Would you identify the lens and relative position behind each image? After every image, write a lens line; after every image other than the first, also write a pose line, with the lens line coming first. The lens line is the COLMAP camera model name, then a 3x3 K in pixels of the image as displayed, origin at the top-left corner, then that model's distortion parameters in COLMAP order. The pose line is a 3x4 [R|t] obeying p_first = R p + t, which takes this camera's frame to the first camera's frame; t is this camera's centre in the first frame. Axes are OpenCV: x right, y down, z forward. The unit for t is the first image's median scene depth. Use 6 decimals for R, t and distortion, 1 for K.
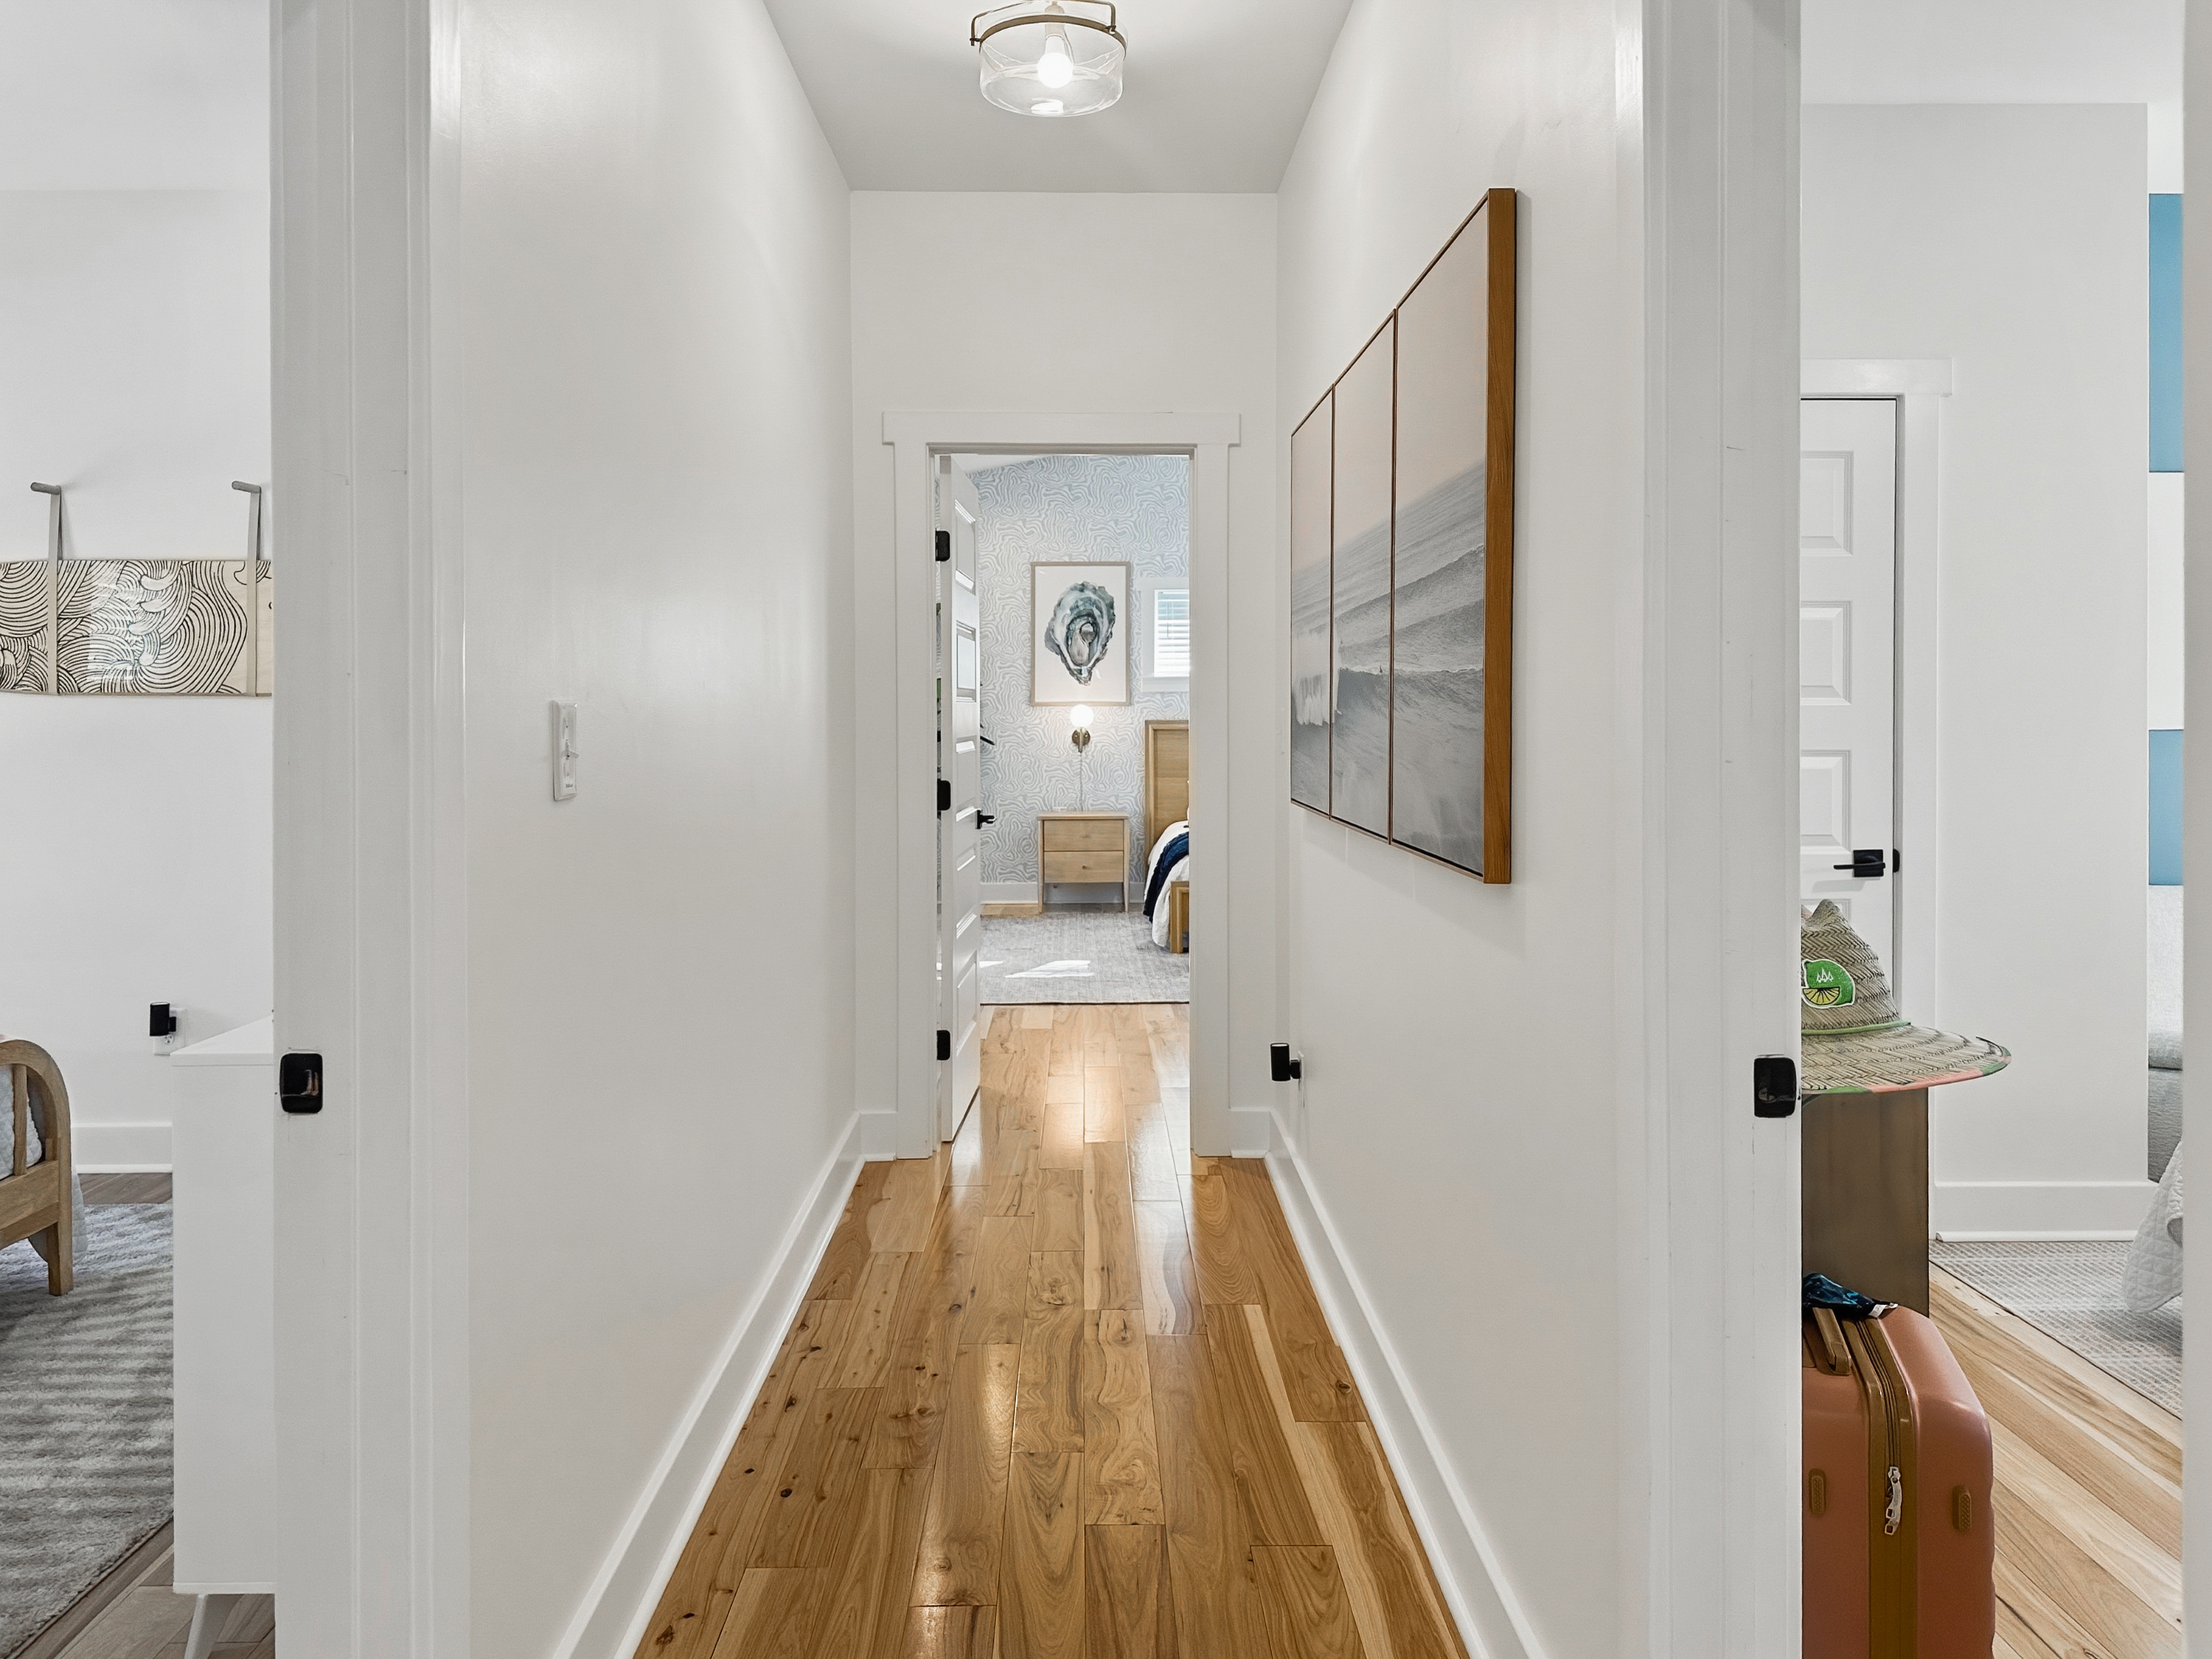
lens RADIAL K [[1607.7, 0, 1119.3], [0, 1607.7, 740.9], [0, 0, 1]] dist [0.090417, -0.116323]
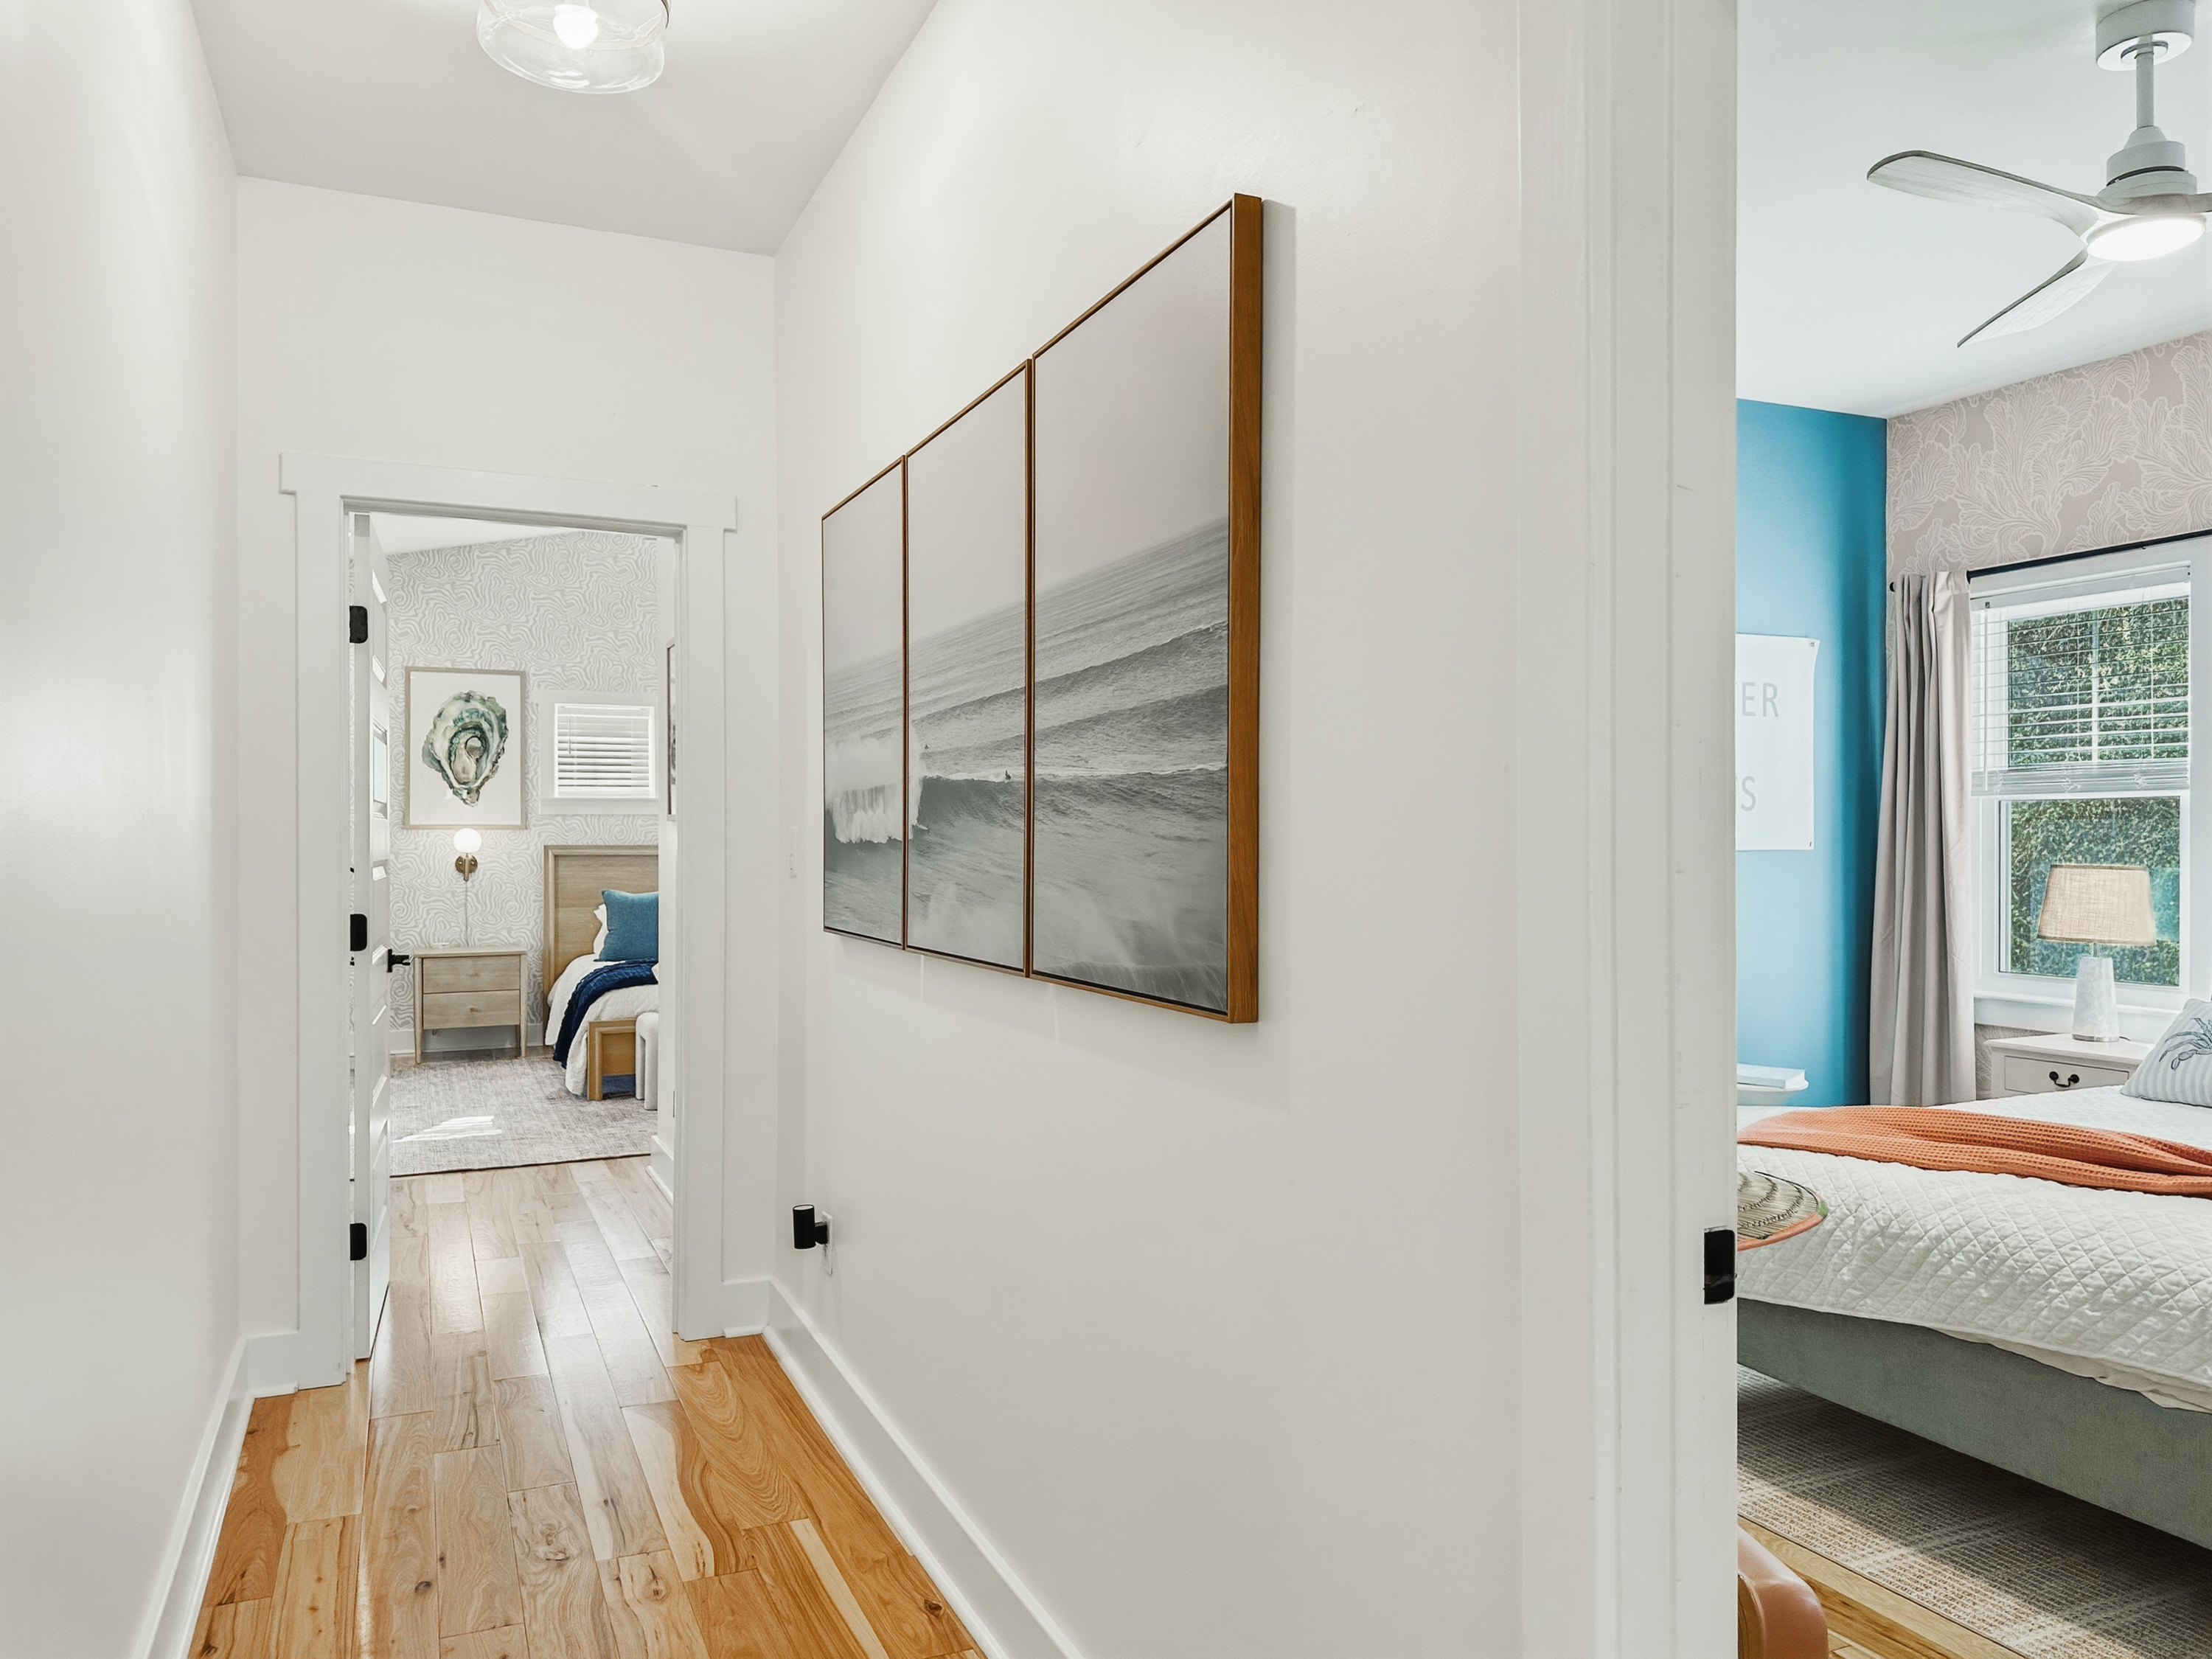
lens RADIAL K [[1556.8, 0, 1101.5], [0, 1556.8, 847.1], [0, 0, 1]] dist [0.073425, -0.098924]
pose [[0.924696, 0.000380, 0.380707, -0.077043], [0.004984, 0.999902, -0.013104, 0.003725], [-0.380675, 0.014014, 0.924603, 0.146216]]
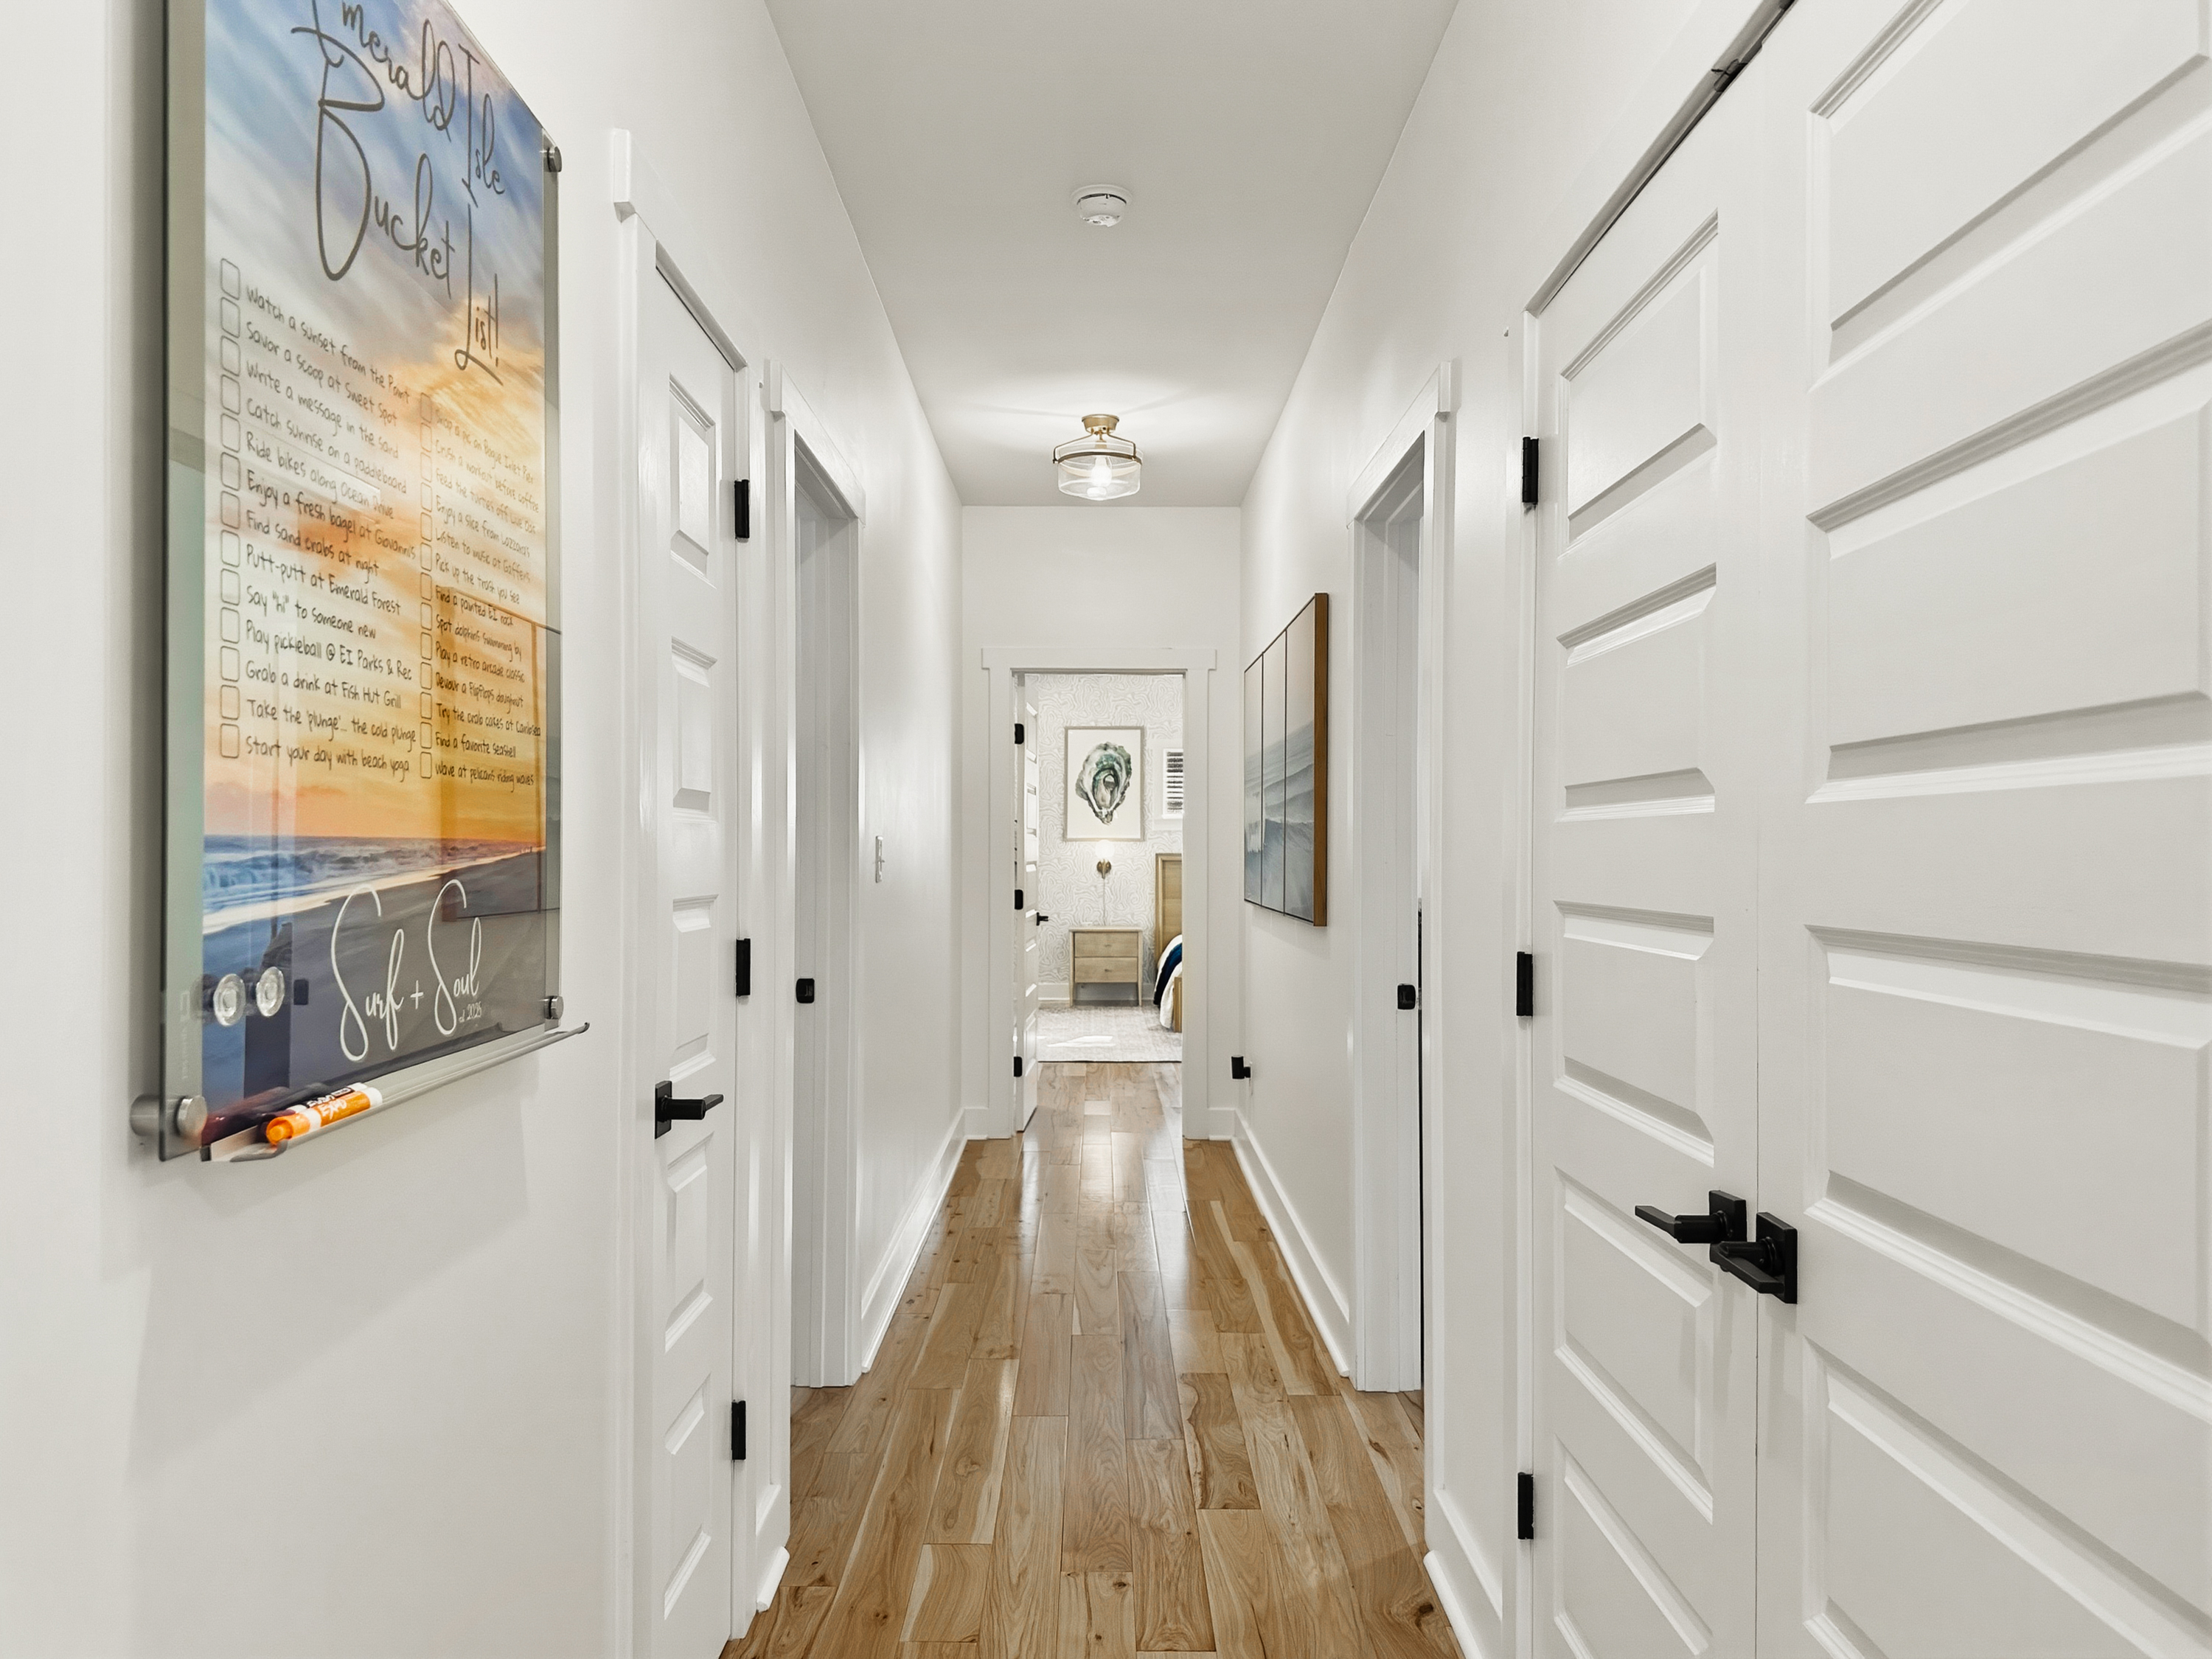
lens RADIAL K [[1556.8, 0, 1101.5], [0, 1556.8, 847.1], [0, 0, 1]] dist [0.073425, -0.098924]
pose [[0.999780, 0.003748, -0.020655, -0.002320], [-0.004136, 0.999816, -0.018736, 0.013559], [0.020581, 0.018817, 0.999611, -0.532589]]
